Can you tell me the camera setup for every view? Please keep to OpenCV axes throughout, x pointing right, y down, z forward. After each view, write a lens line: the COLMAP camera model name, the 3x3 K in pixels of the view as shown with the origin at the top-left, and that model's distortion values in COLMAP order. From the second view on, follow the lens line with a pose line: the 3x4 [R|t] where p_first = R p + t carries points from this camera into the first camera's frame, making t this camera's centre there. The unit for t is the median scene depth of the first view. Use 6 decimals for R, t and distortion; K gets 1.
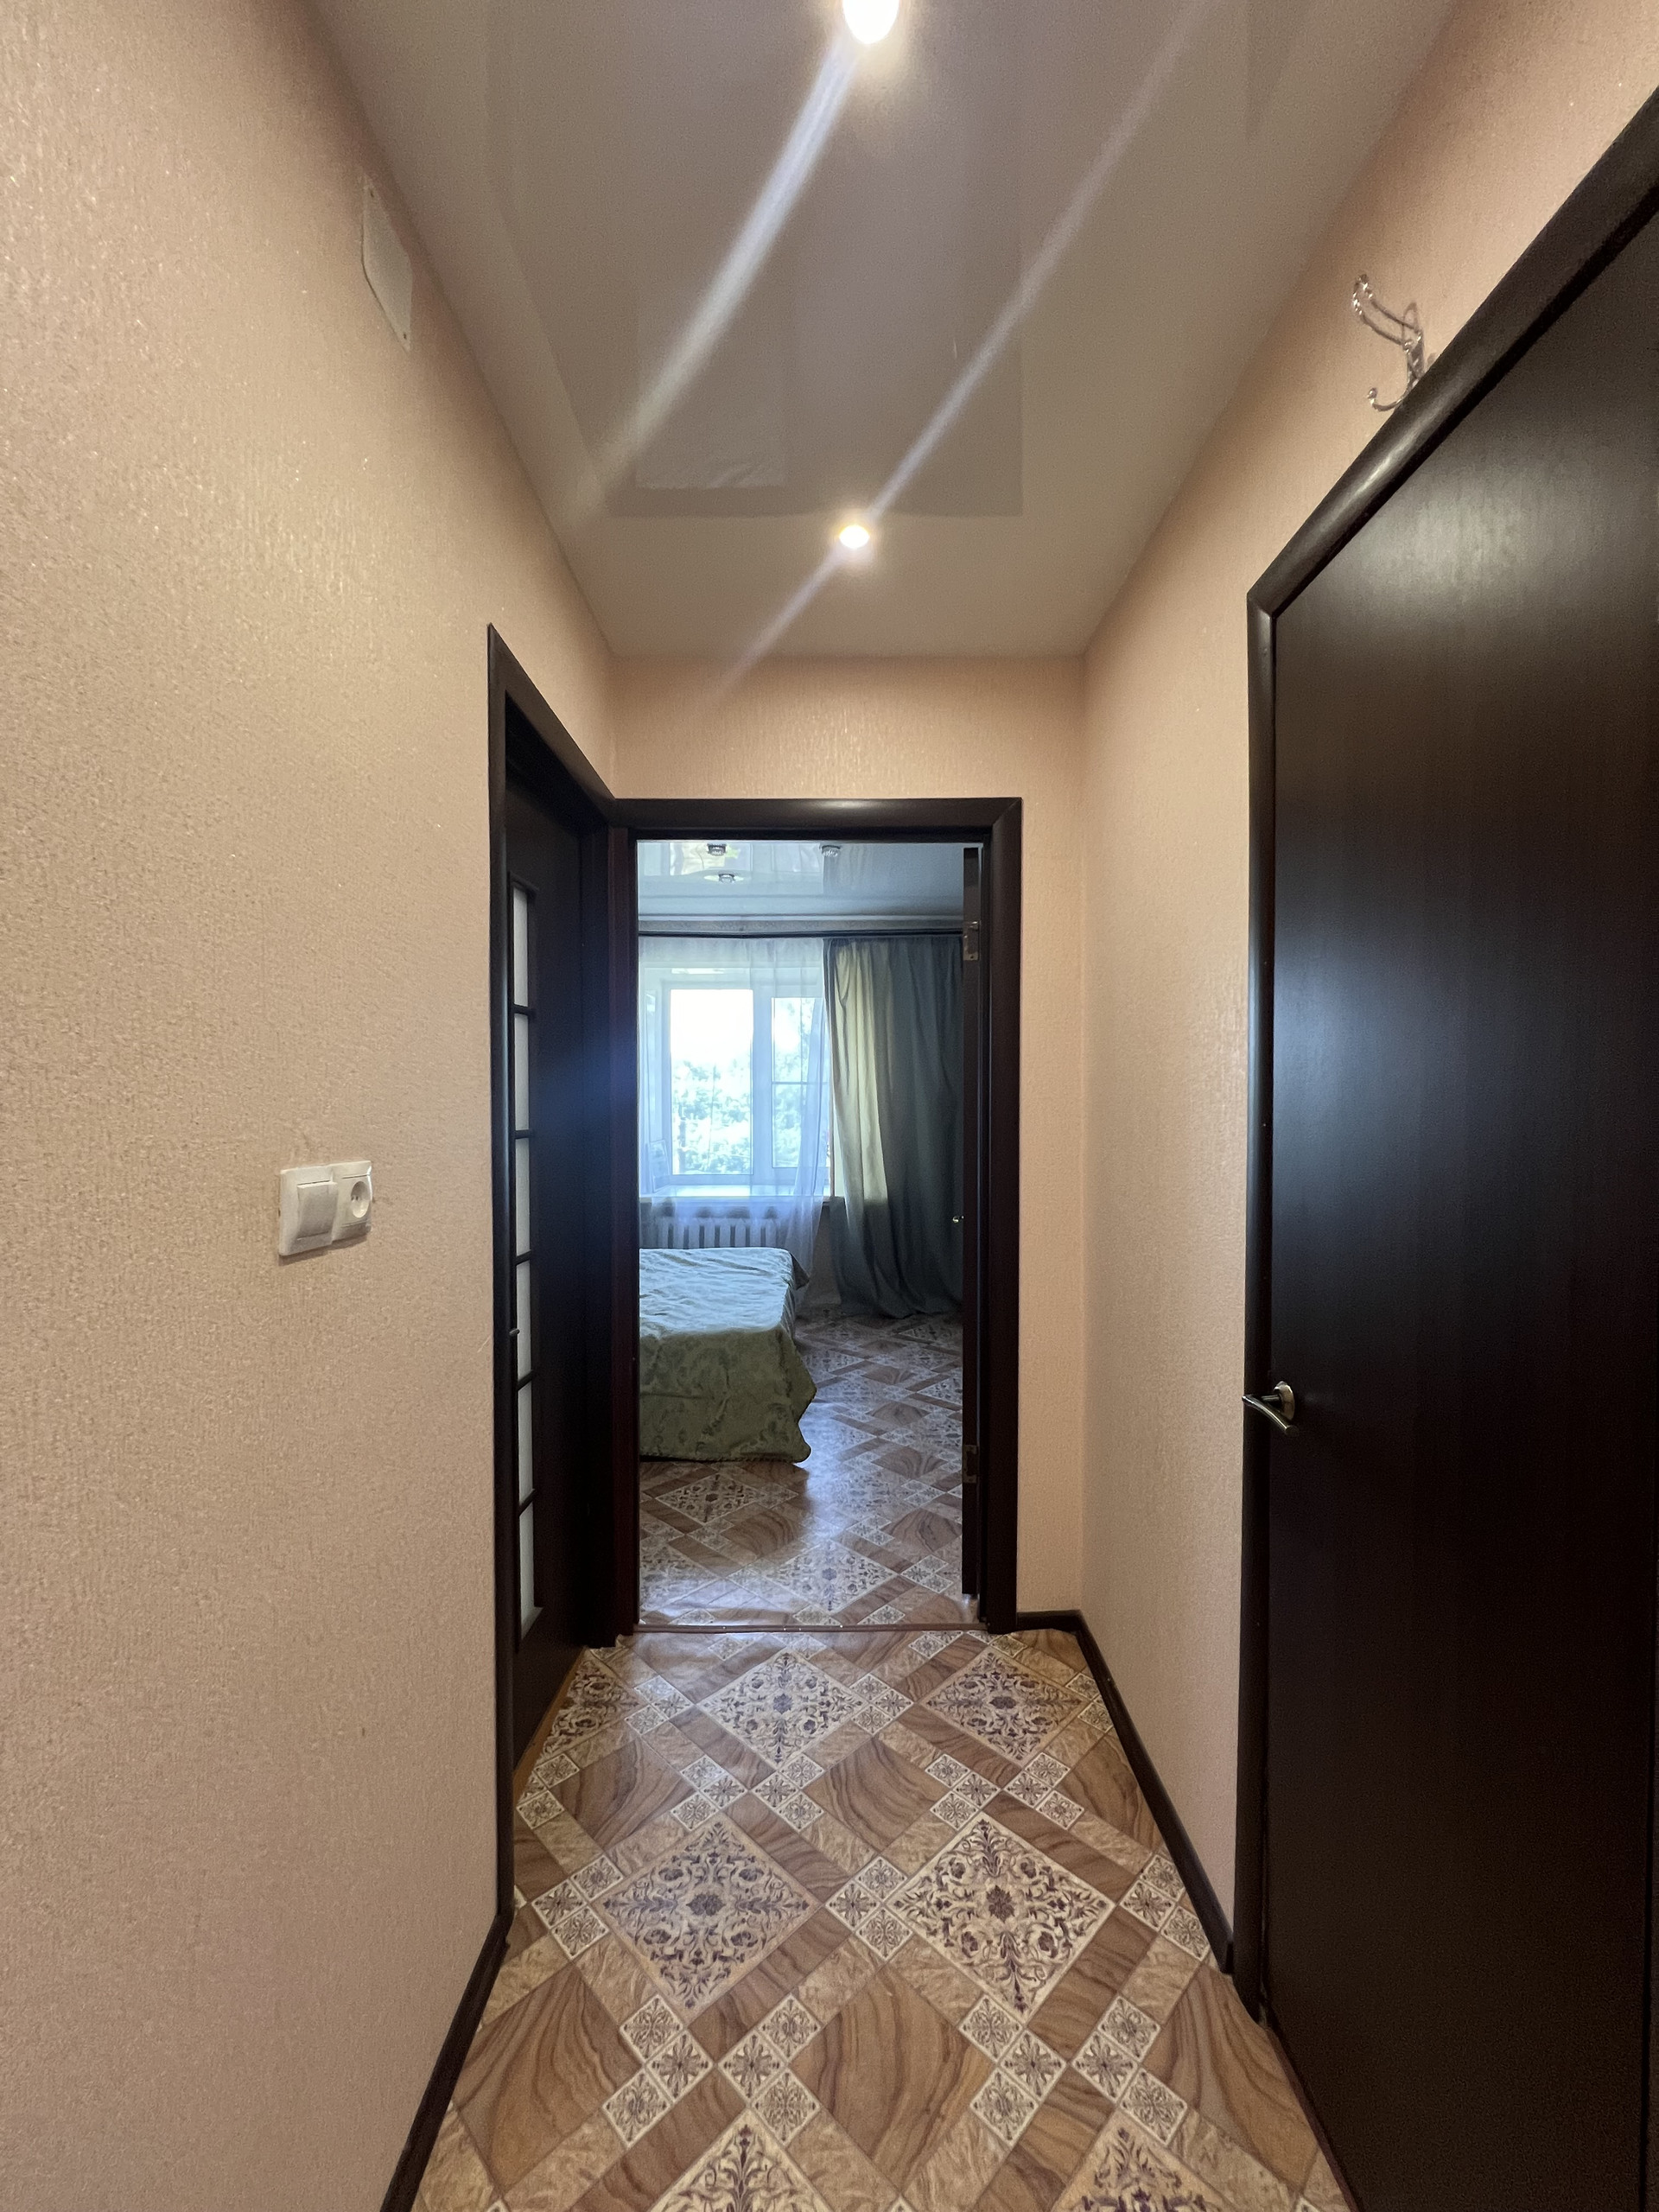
lens RADIAL K [[888.7, 0, 836.8], [0, 888.7, 1107.8], [0, 0, 1]] dist [-0.001817, 0.000503]
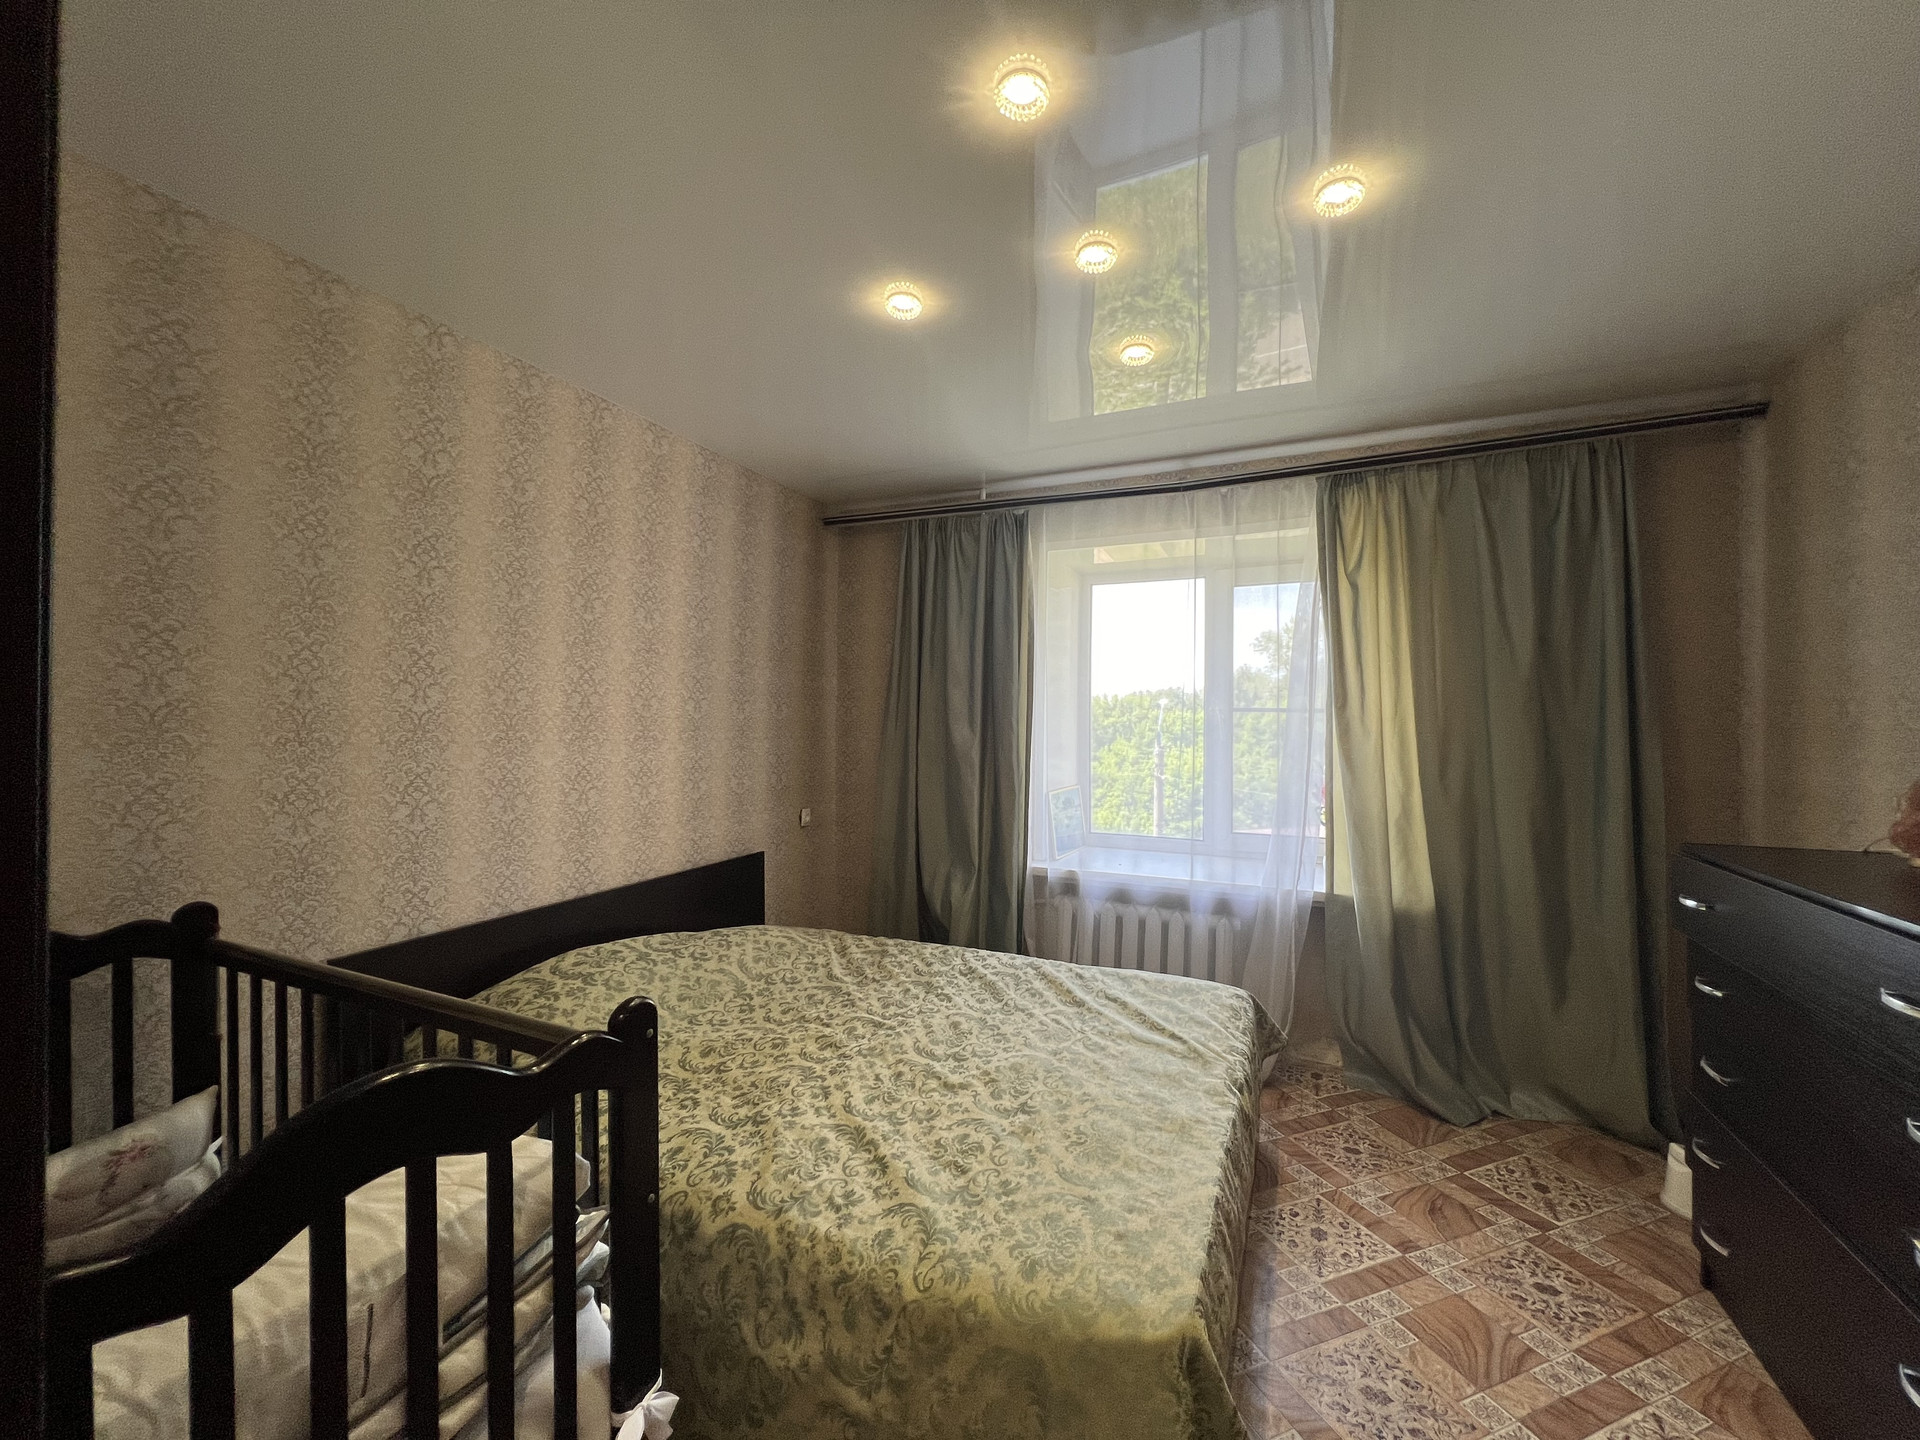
lens RADIAL K [[771.4, 0, 962.5], [0, 771.4, 718.4], [0, 0, 1]] dist [-0.001817, 0.000503]
pose [[0.904879, 0.007220, -0.425608, -0.020036], [-0.015768, 0.999738, -0.016565, -0.018381], [0.425377, 0.021700, 0.904756, 0.978302]]
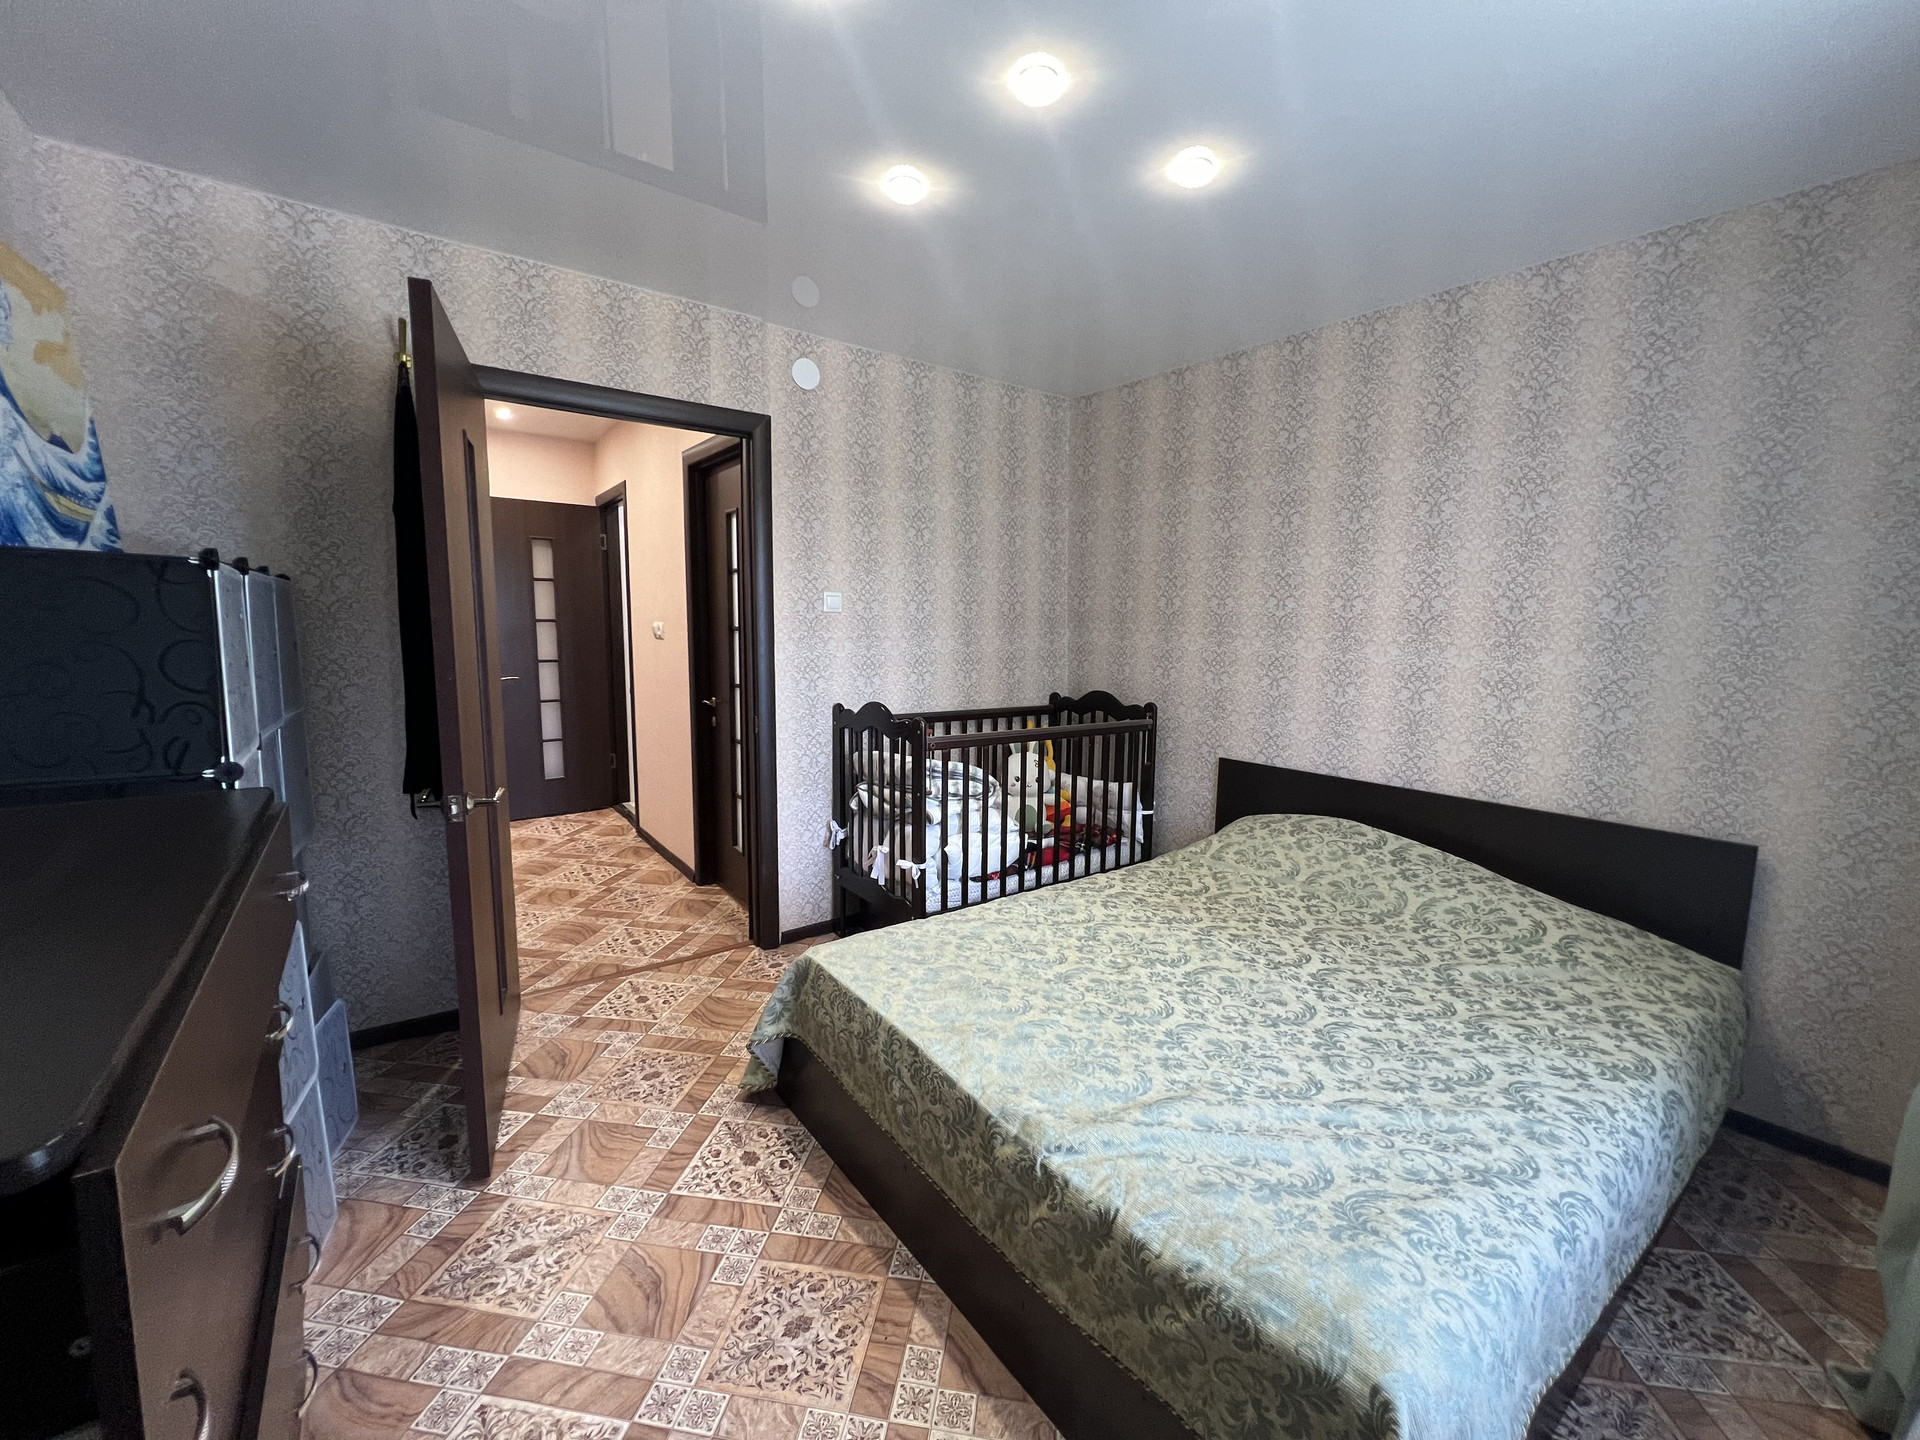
lens RADIAL K [[771.4, 0, 962.5], [0, 771.4, 718.4], [0, 0, 1]] dist [-0.001817, 0.000503]
pose [[-0.810382, 0.061421, -0.582673, 0.258580], [-0.026196, 0.989697, 0.140761, -0.028742], [0.585315, 0.129334, -0.800424, 2.302214]]
